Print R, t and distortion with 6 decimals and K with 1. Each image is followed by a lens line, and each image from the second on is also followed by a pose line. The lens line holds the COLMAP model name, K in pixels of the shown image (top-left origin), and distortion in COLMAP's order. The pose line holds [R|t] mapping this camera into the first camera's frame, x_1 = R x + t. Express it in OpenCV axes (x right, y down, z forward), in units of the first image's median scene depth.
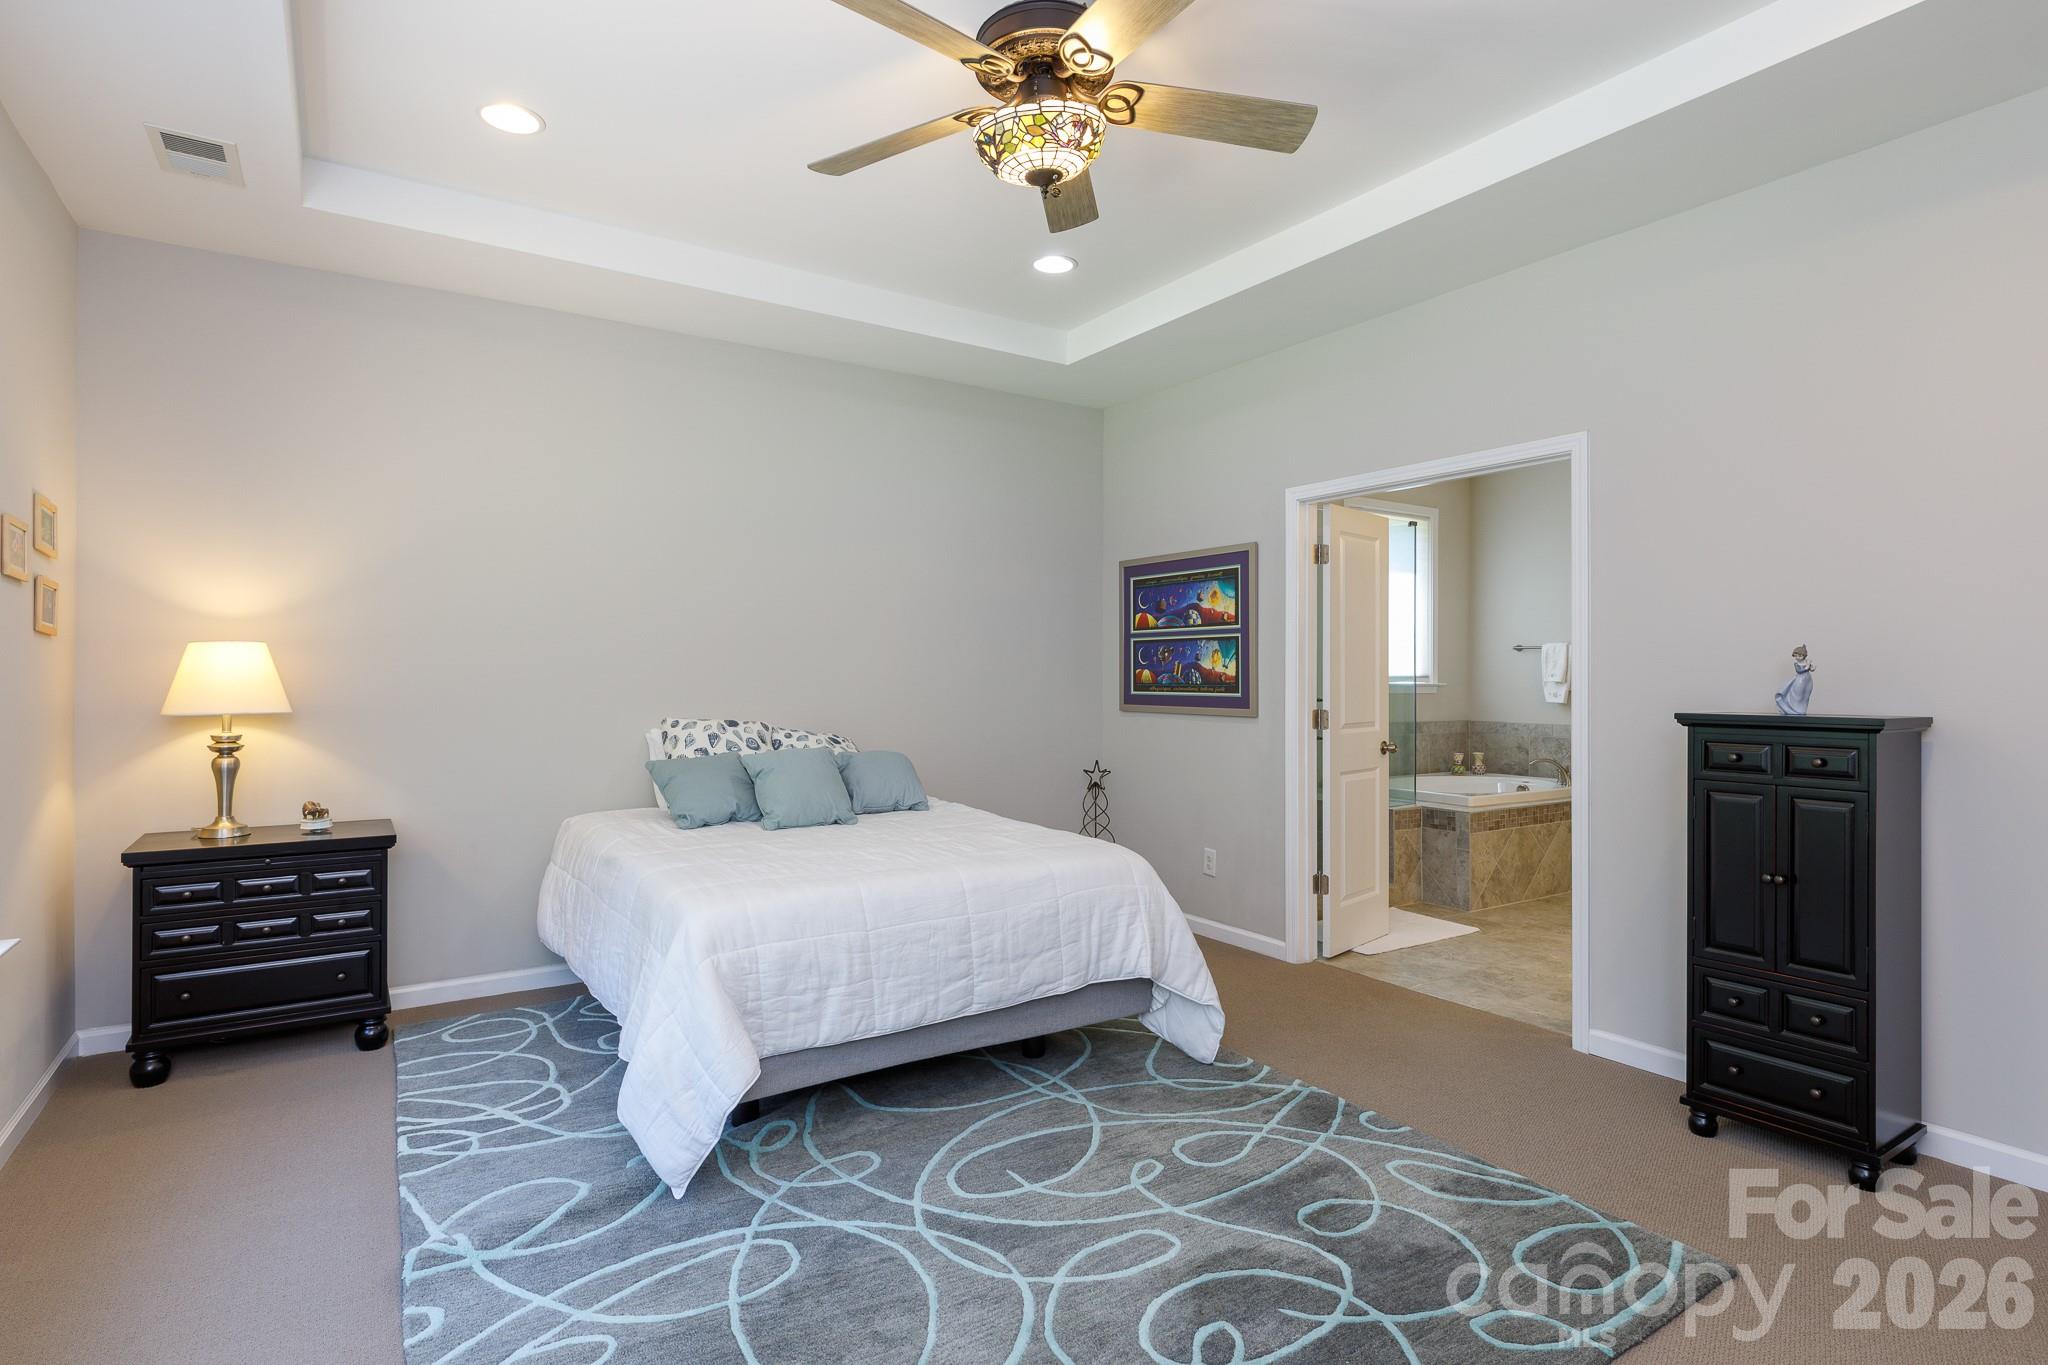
lens RADIAL K [[1041.2, 0, 1025.7], [0, 1041.2, 675.4], [0, 0, 1]] dist [0.000511, 0.000785]
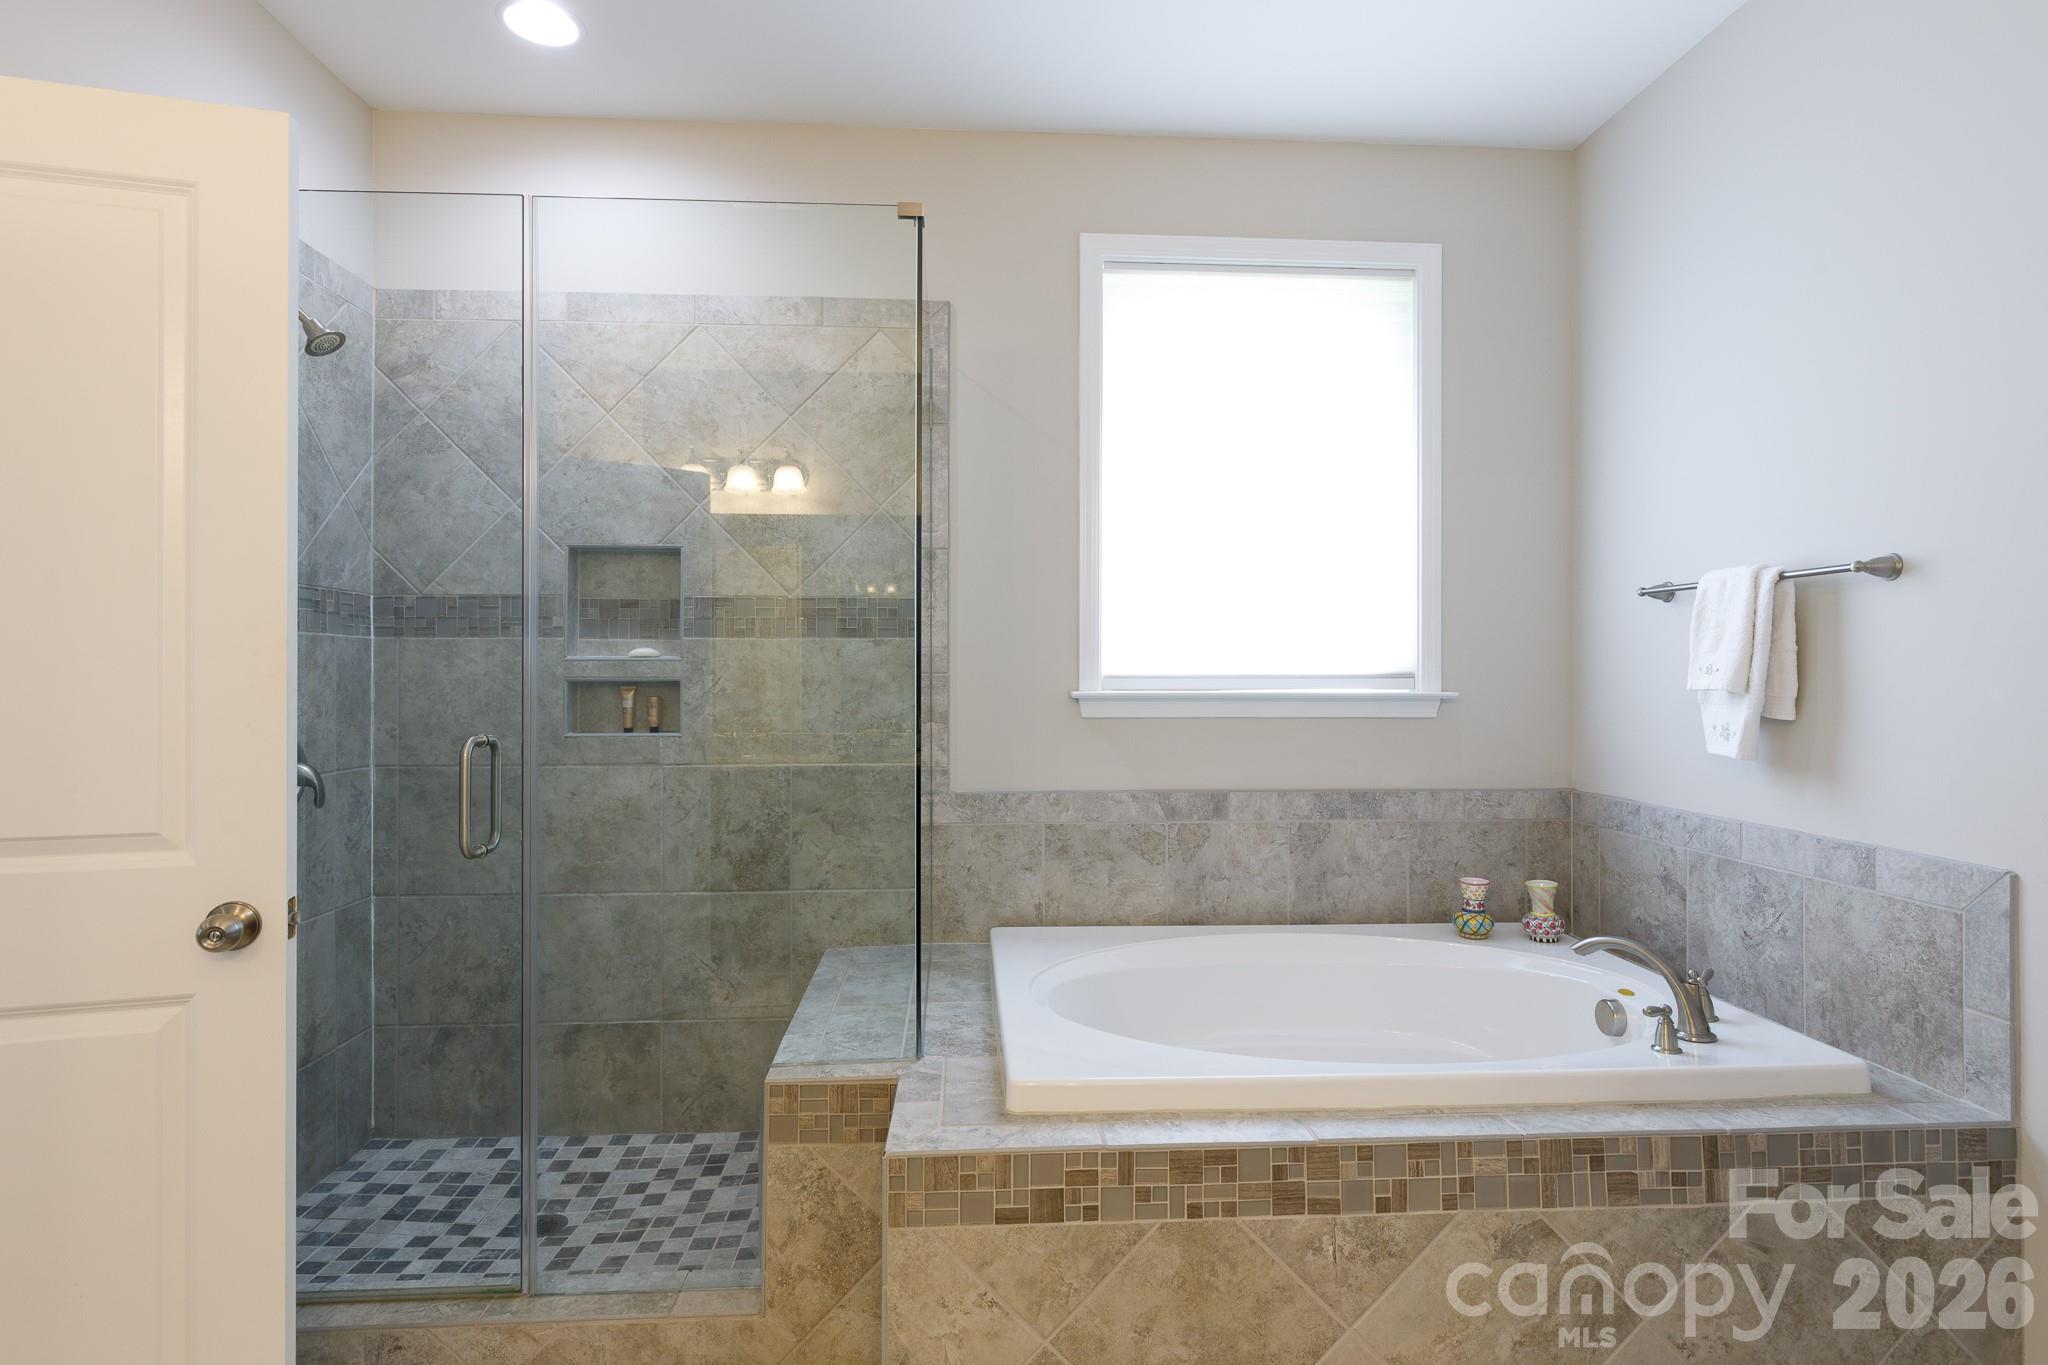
lens RADIAL K [[1041.2, 0, 1025.7], [0, 1041.2, 675.4], [0, 0, 1]] dist [0.000511, 0.000785]
pose [[0.870571, -0.000778, -0.492042, 0.459120], [0.000081, 0.999999, -0.001438, 0.001923], [0.492042, 0.001213, 0.870570, 0.593478]]
